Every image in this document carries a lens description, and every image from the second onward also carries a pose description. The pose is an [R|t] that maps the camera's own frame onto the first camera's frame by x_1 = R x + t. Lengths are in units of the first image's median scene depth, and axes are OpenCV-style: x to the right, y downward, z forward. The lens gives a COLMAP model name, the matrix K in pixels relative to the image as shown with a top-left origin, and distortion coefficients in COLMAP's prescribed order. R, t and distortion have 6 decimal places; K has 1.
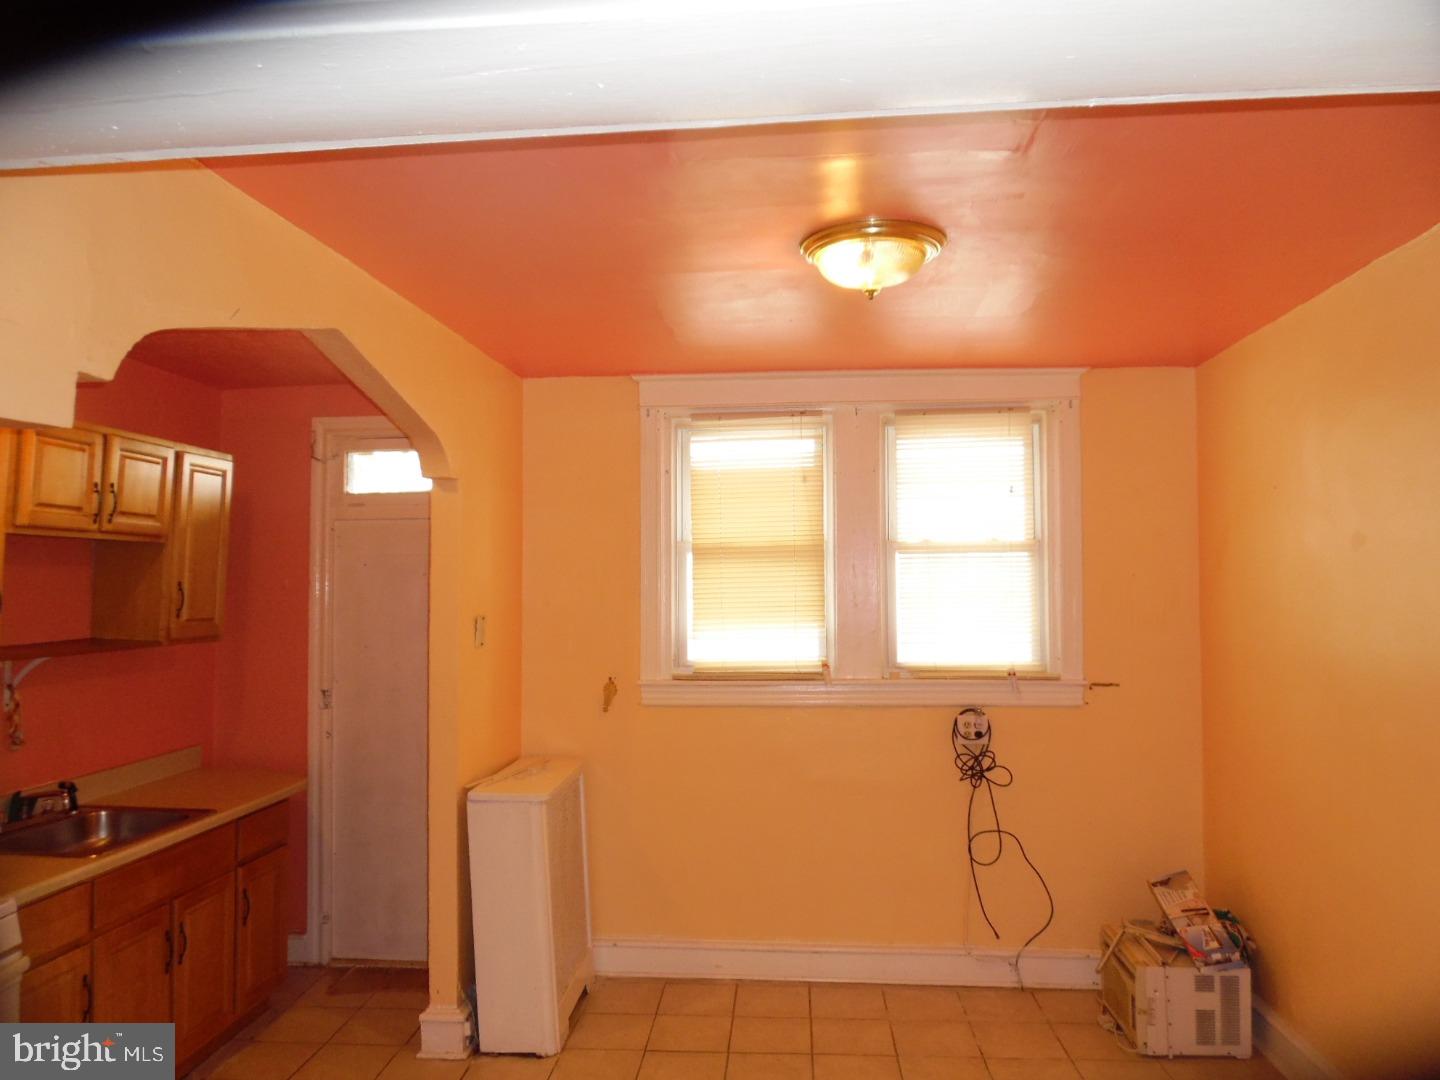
lens RADIAL K [[1029.2, 0, 712.6], [0, 1029.2, 542.3], [0, 0, 1]] dist [0.006008, -0.007257]
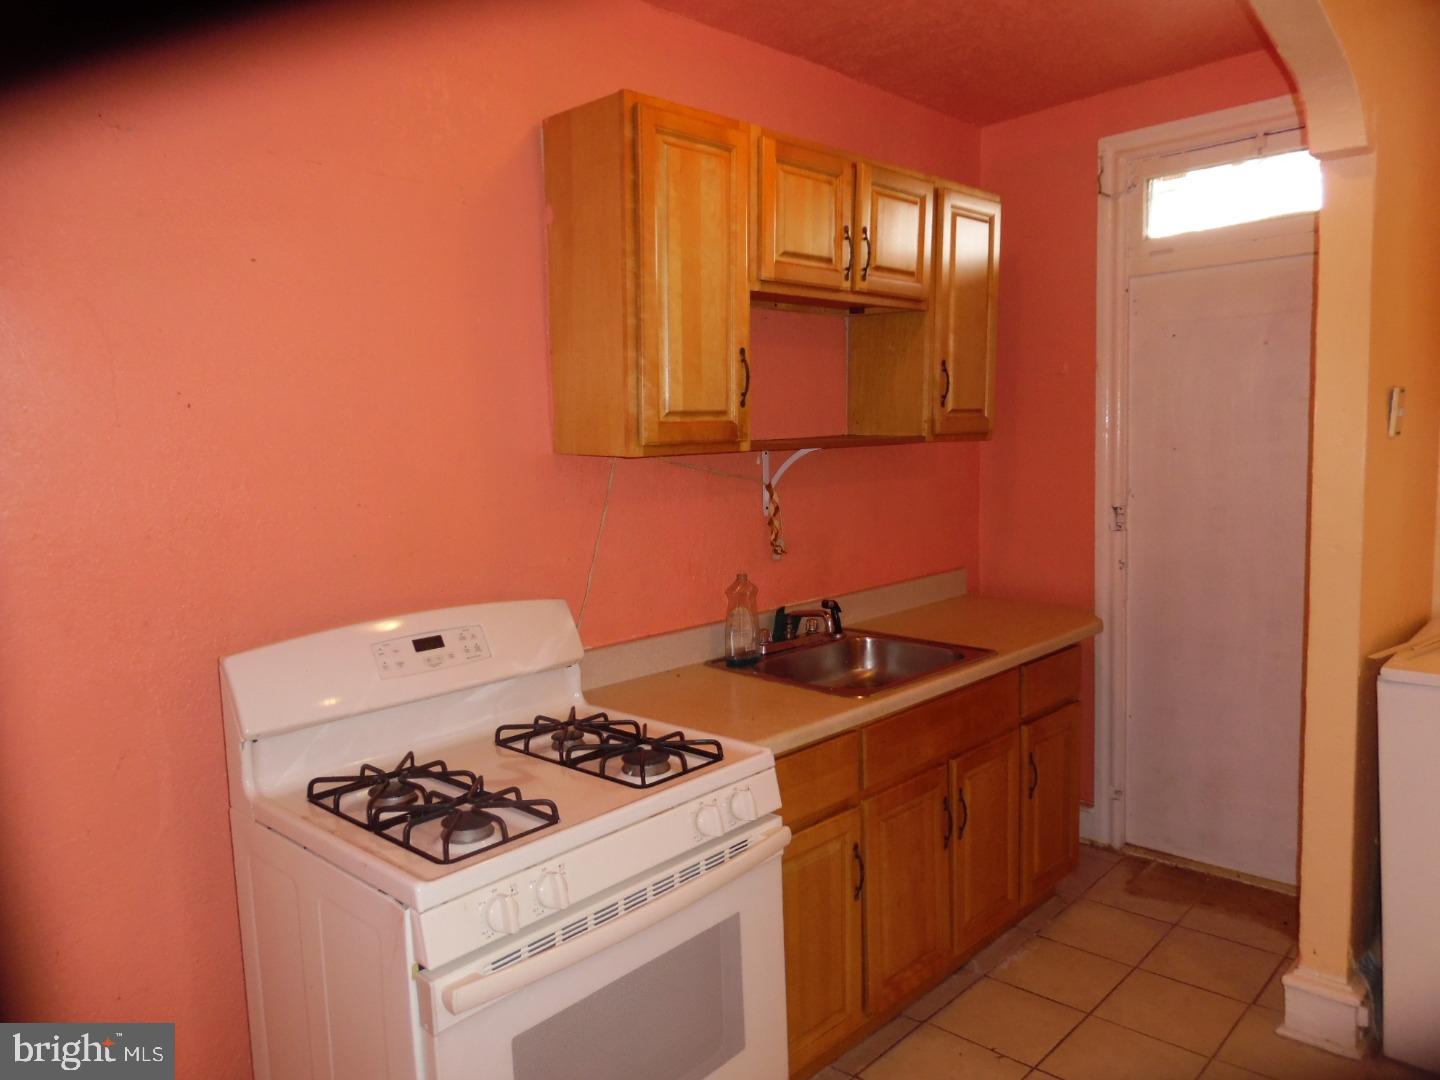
lens RADIAL K [[1029.2, 0, 718.5], [0, 1029.2, 544.5], [0, 0, 1]] dist [0.006008, -0.007257]
pose [[0.783780, 0.044932, -0.619412, -0.166343], [0.053373, 0.988816, 0.139264, 0.060737], [0.618741, -0.142212, 0.772616, 0.279754]]
